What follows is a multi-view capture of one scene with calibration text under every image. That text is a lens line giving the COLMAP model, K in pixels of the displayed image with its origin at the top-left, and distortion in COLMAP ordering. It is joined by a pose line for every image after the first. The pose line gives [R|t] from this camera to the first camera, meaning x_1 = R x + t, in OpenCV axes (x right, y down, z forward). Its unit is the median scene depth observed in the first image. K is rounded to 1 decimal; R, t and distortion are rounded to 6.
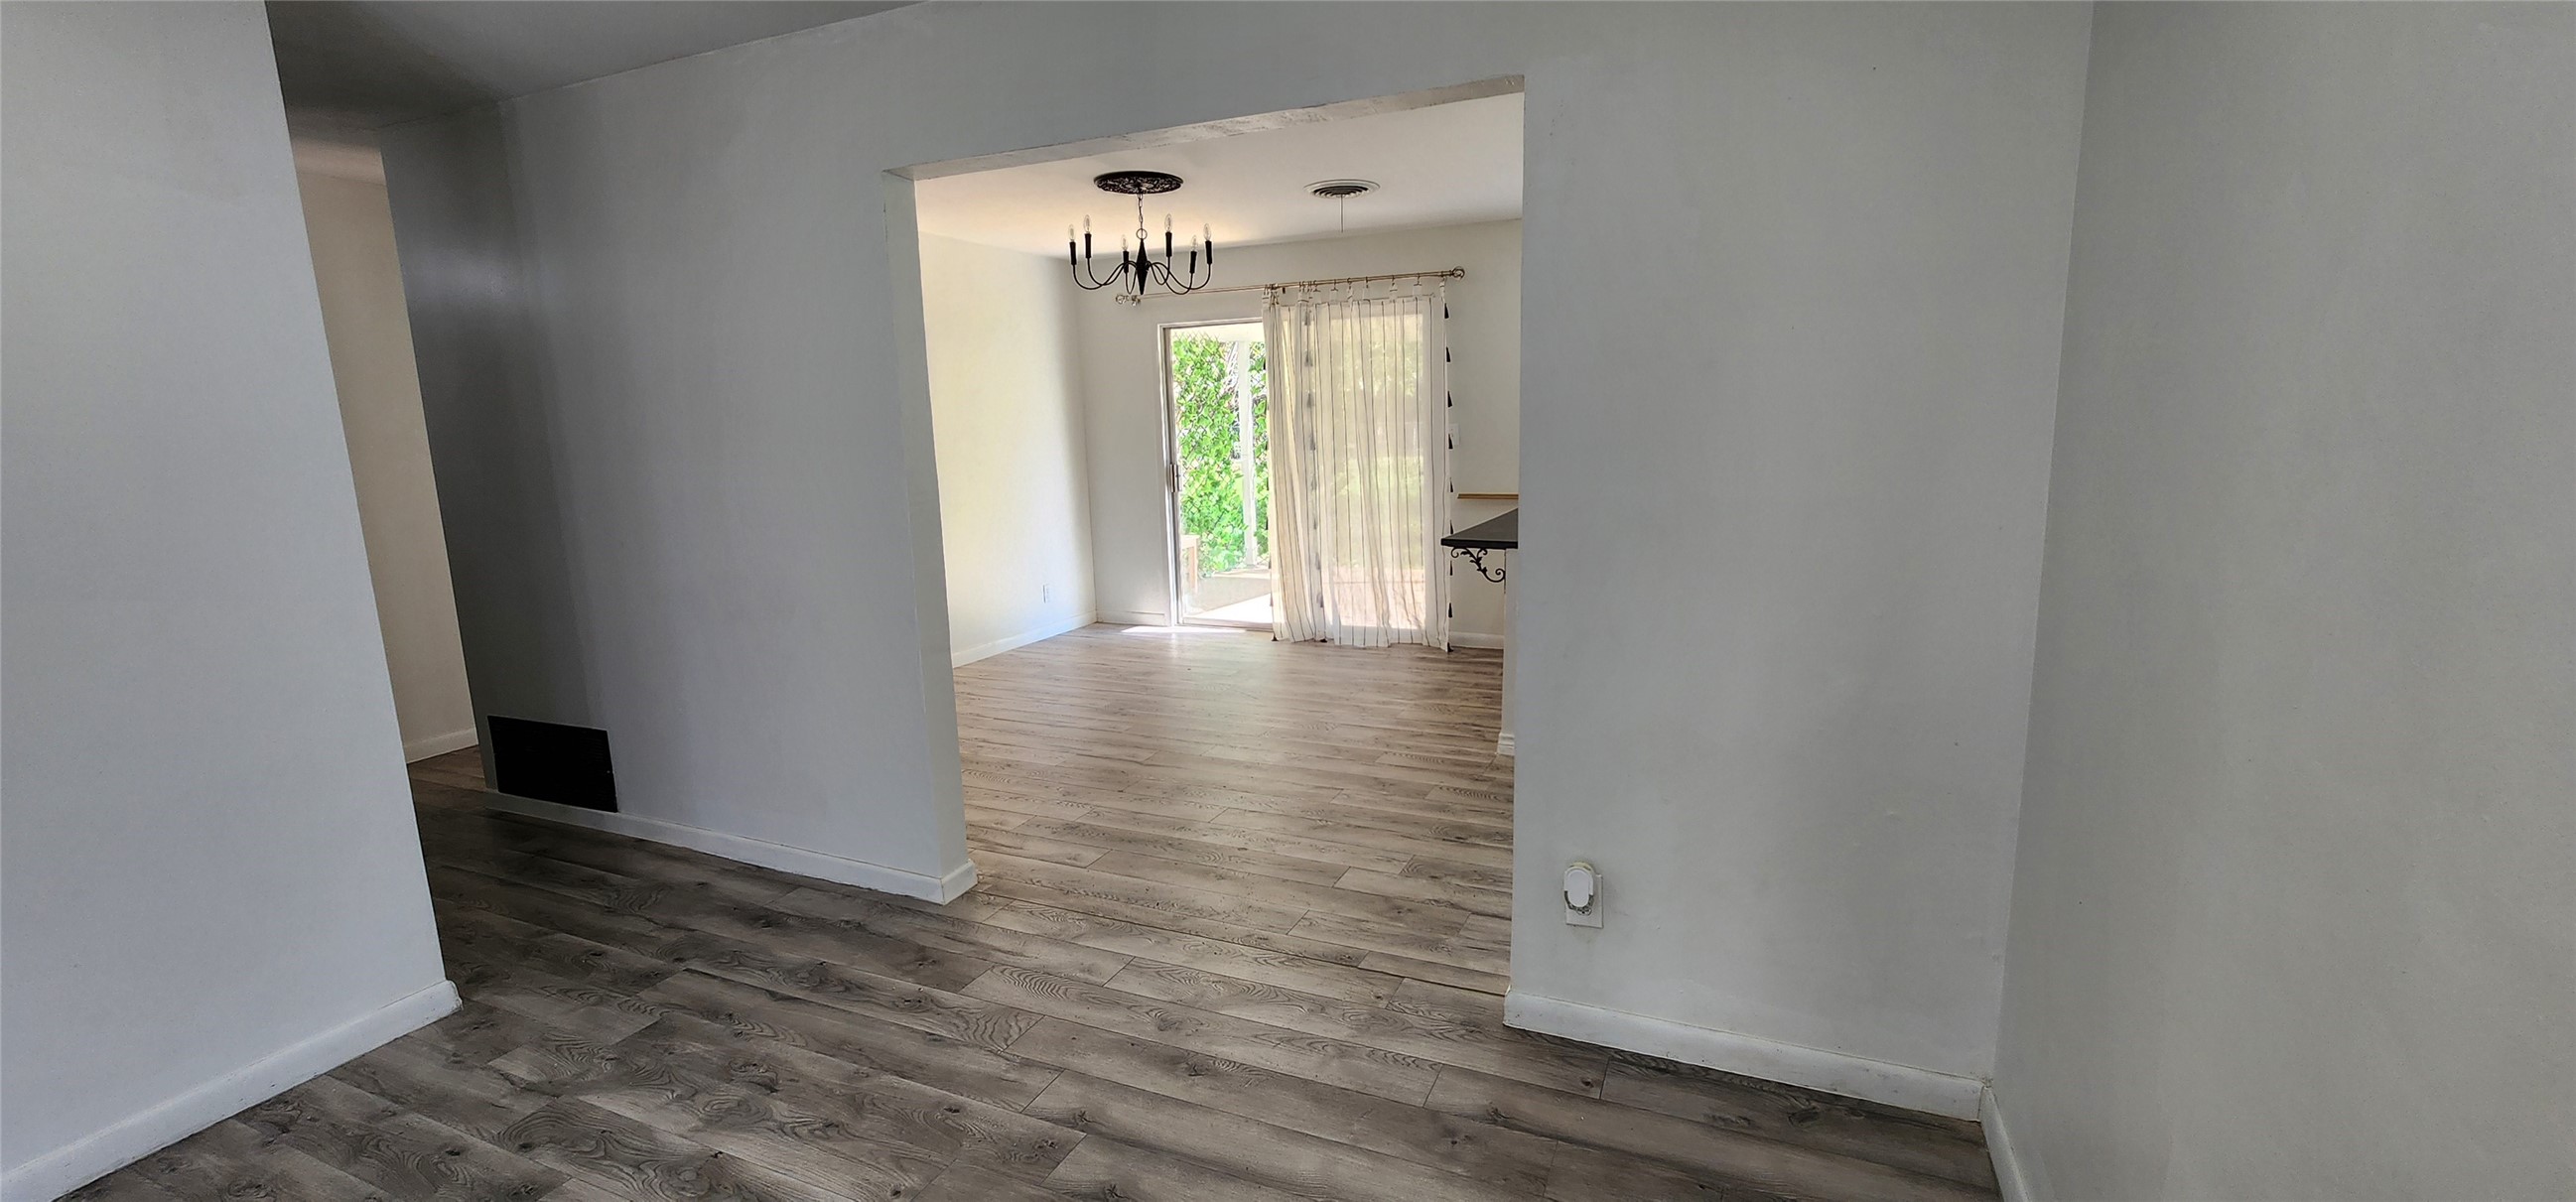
lens RADIAL K [[1048.3, 0, 1285.9], [0, 1048.3, 594.6], [0, 0, 1]] dist [0.001950, 0.000223]
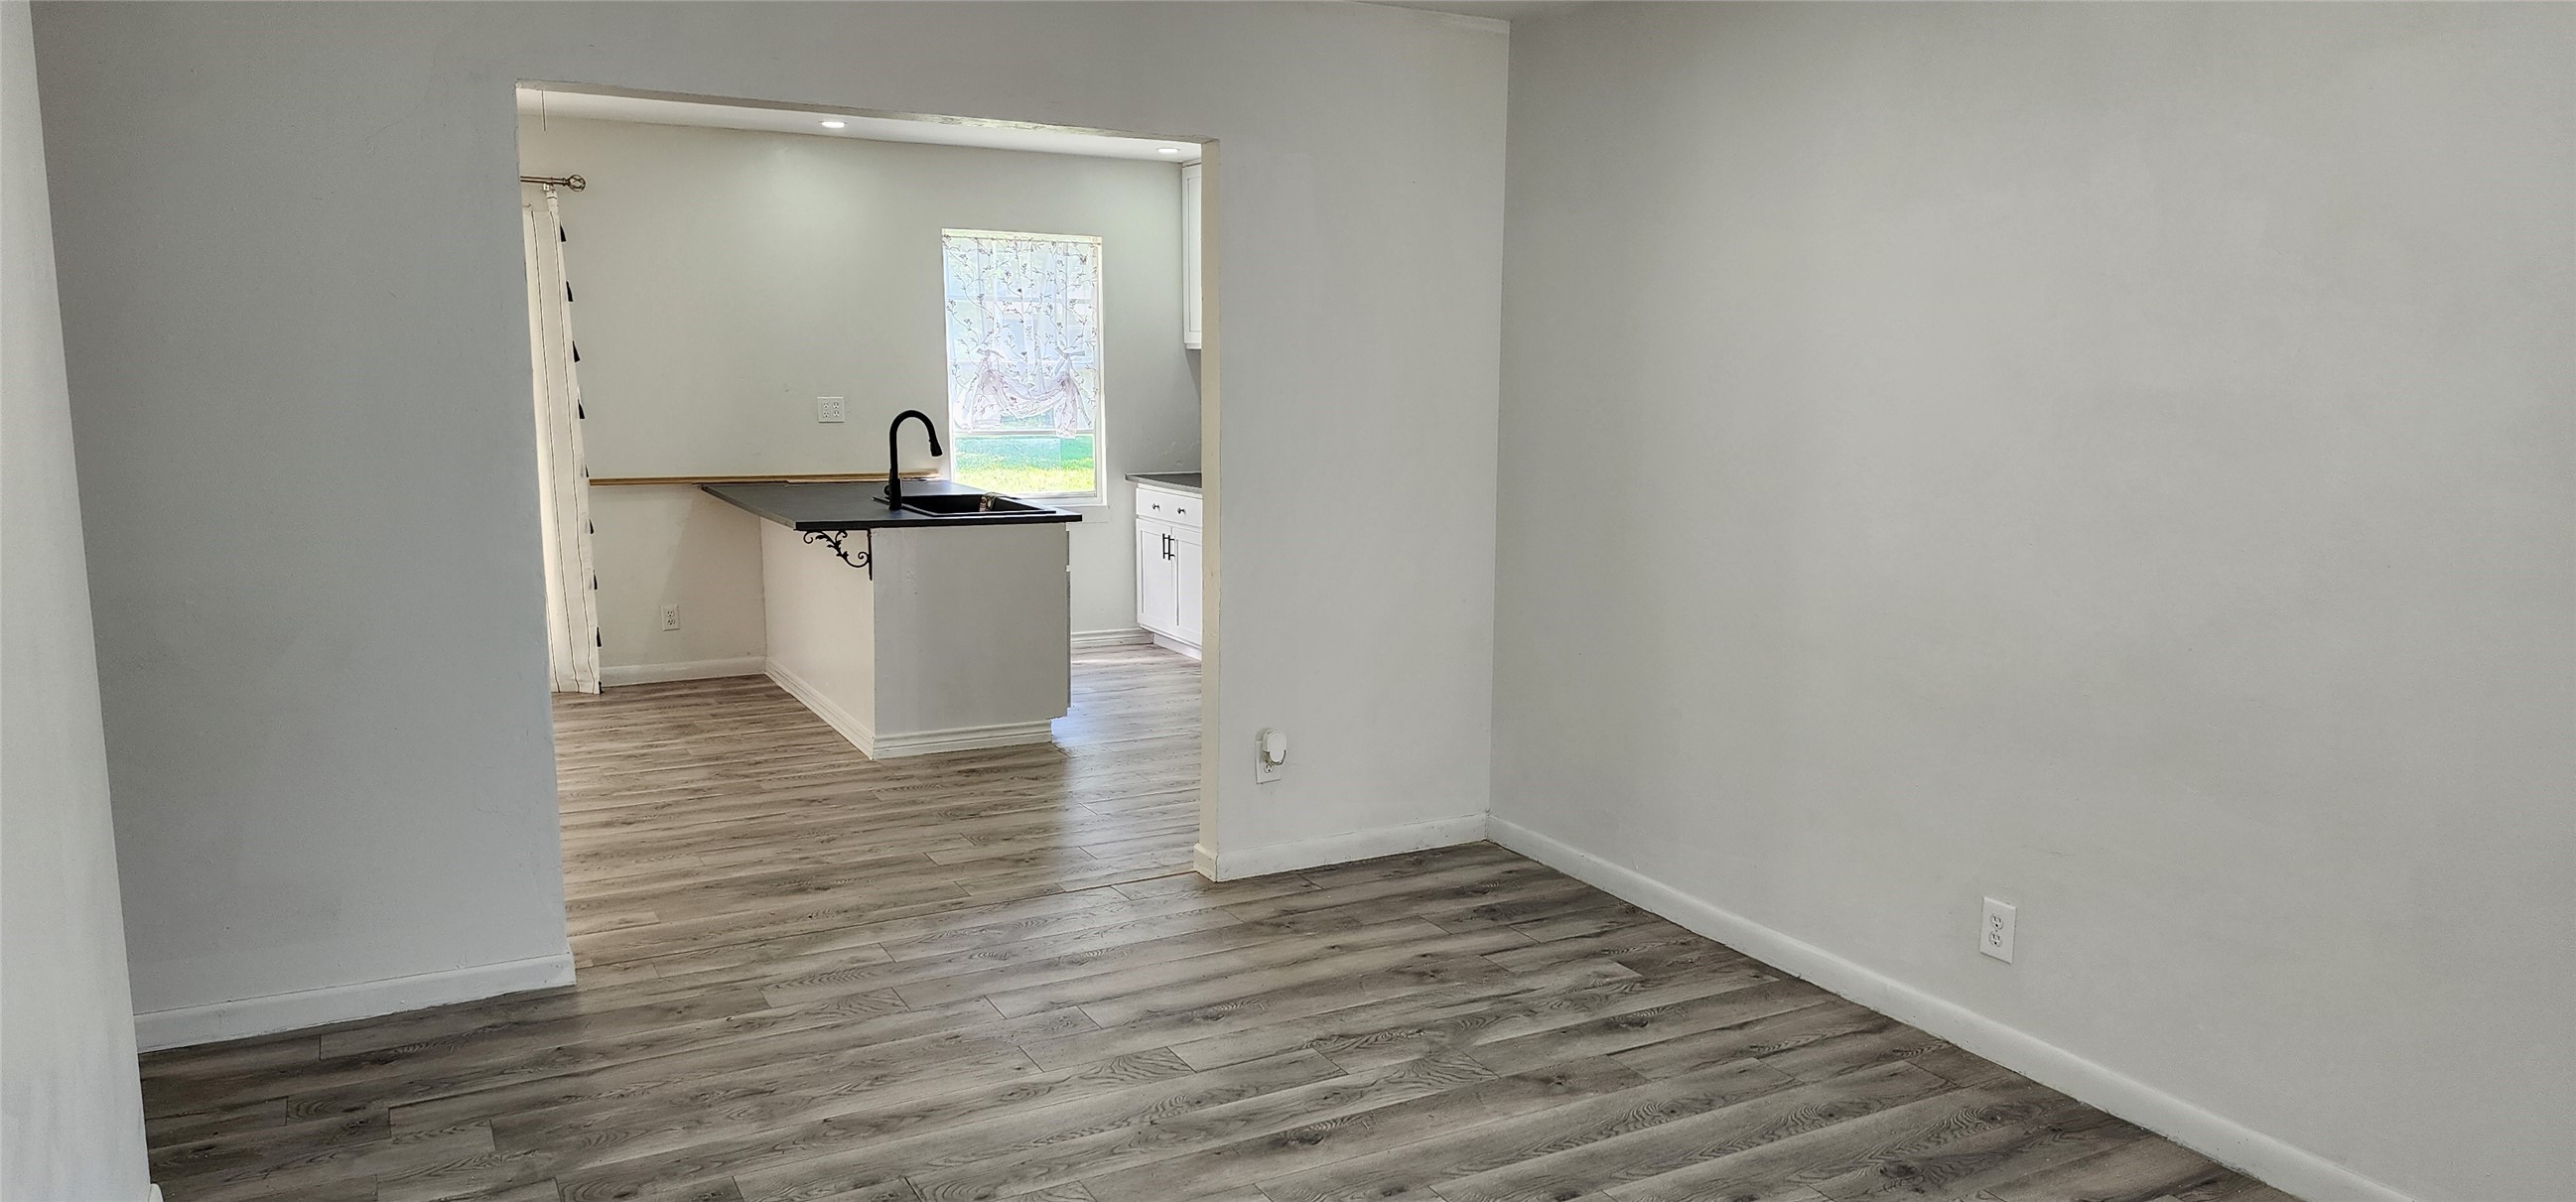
lens RADIAL K [[1687.1, 0, 1290.1], [0, 1687.1, 612.4], [0, 0, 1]] dist [0.122064, -0.160603]
pose [[0.611764, -0.087233, 0.786216, -1.158976], [0.111349, 0.993501, 0.023590, 0.053185], [-0.783164, 0.073113, 0.617502, -0.288470]]
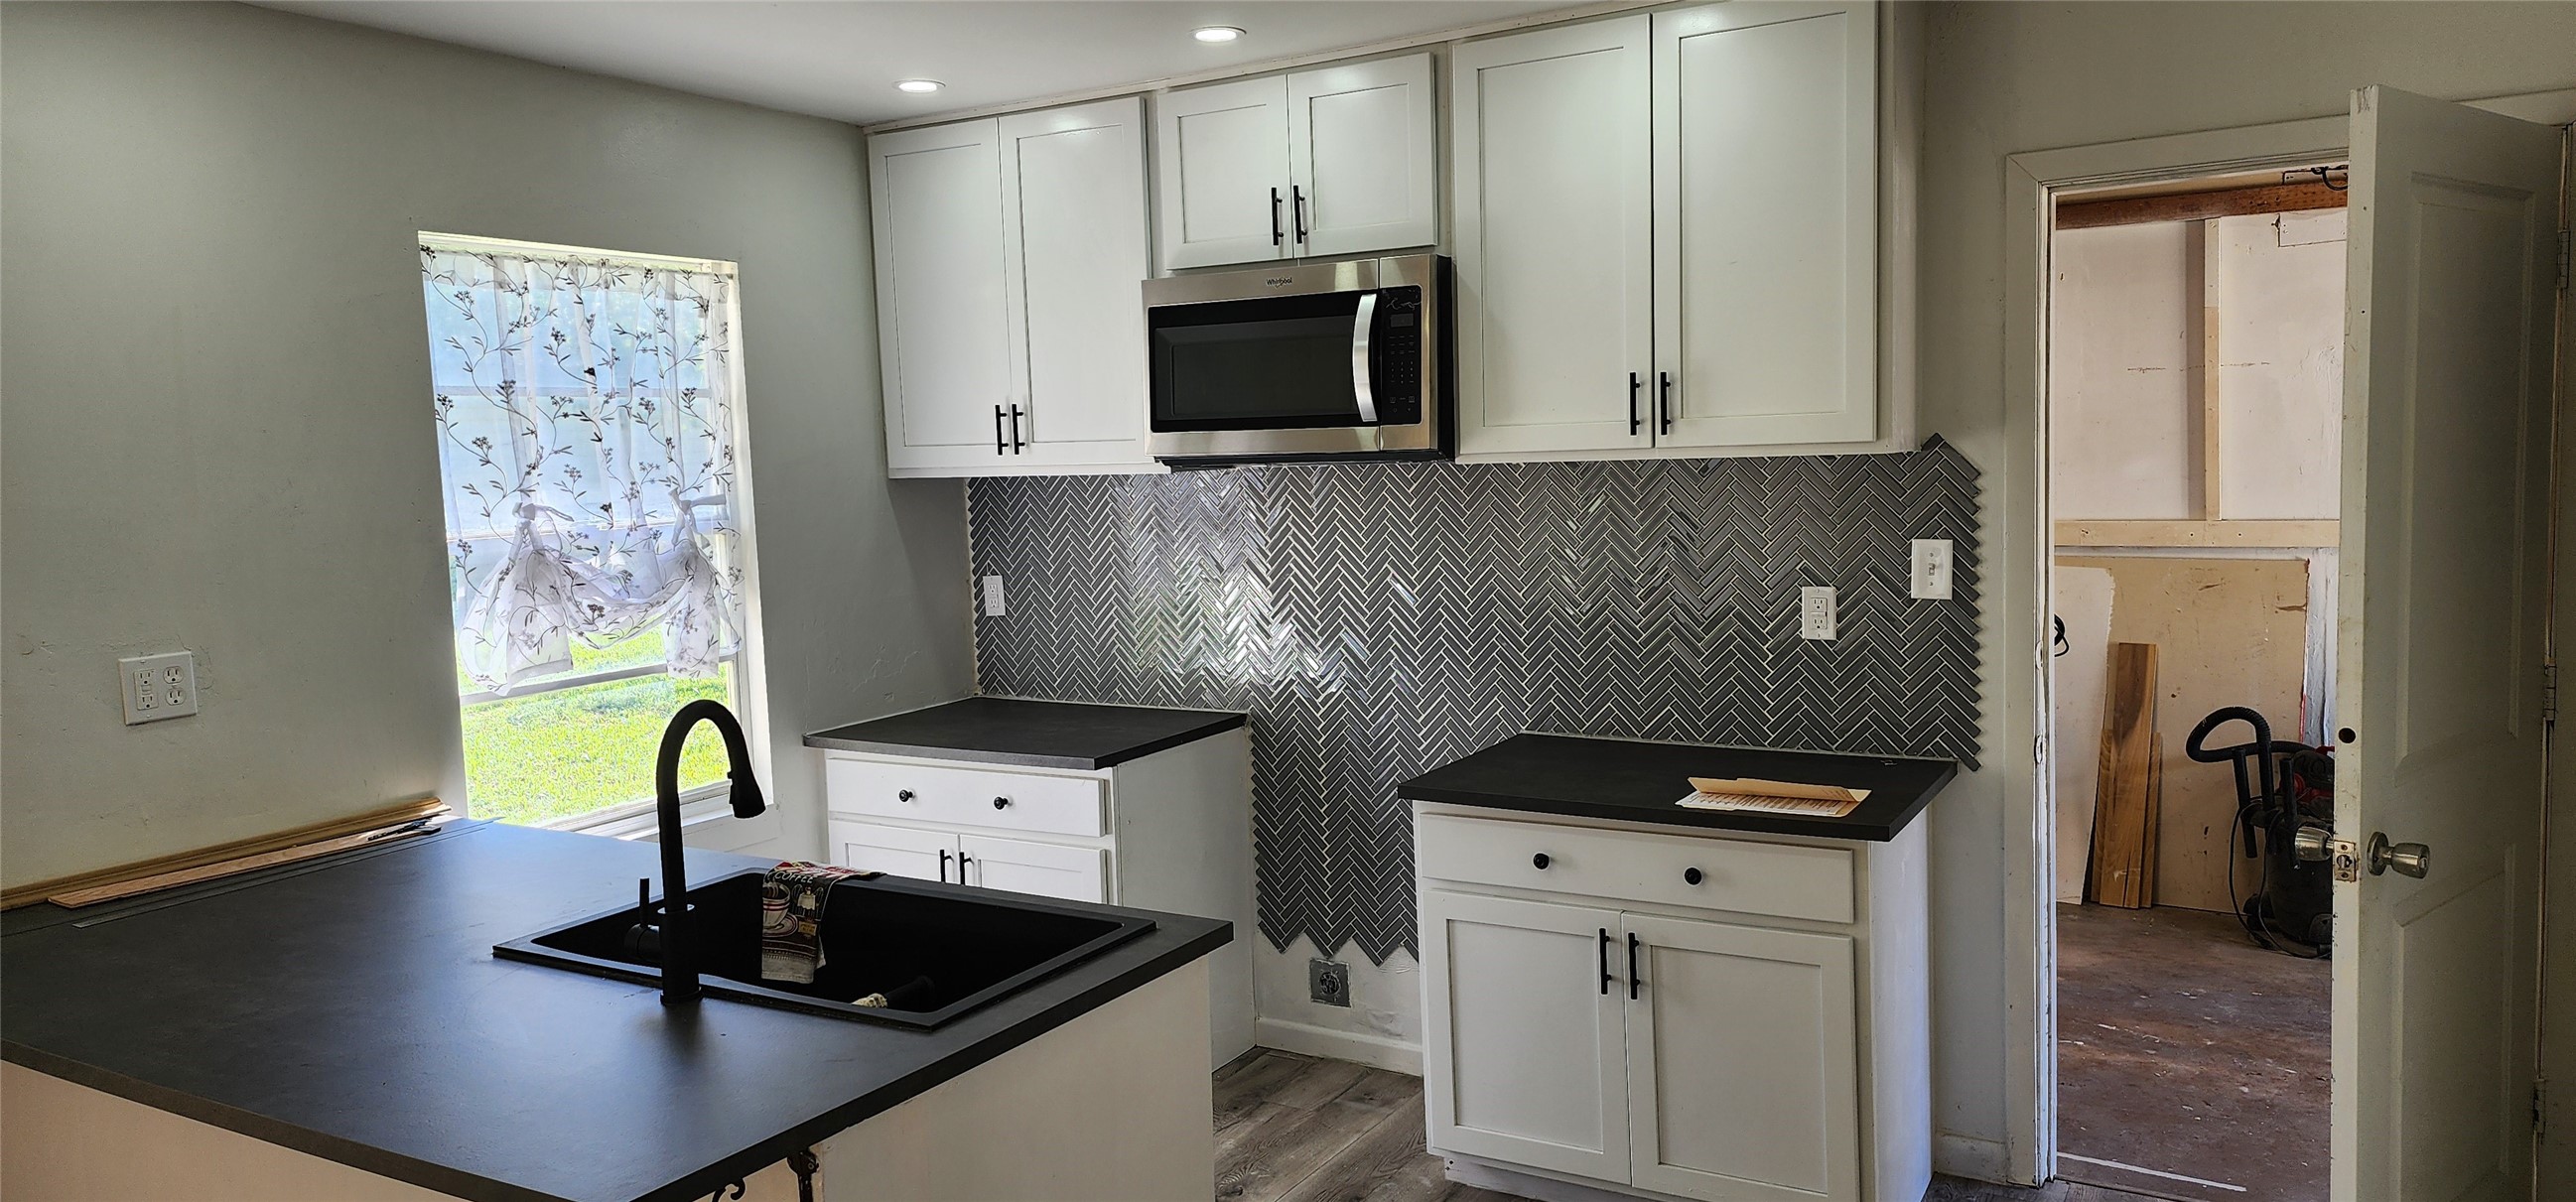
lens RADIAL K [[1724.9, 0, 1289.6], [0, 1724.9, 585.0], [0, 0, 1]] dist [0.138657, -0.170548]
pose [[0.120904, -0.061801, 0.990739, -0.331214], [0.199718, 0.979166, 0.036707, -0.287280], [-0.972366, 0.193430, 0.130728, 1.297433]]
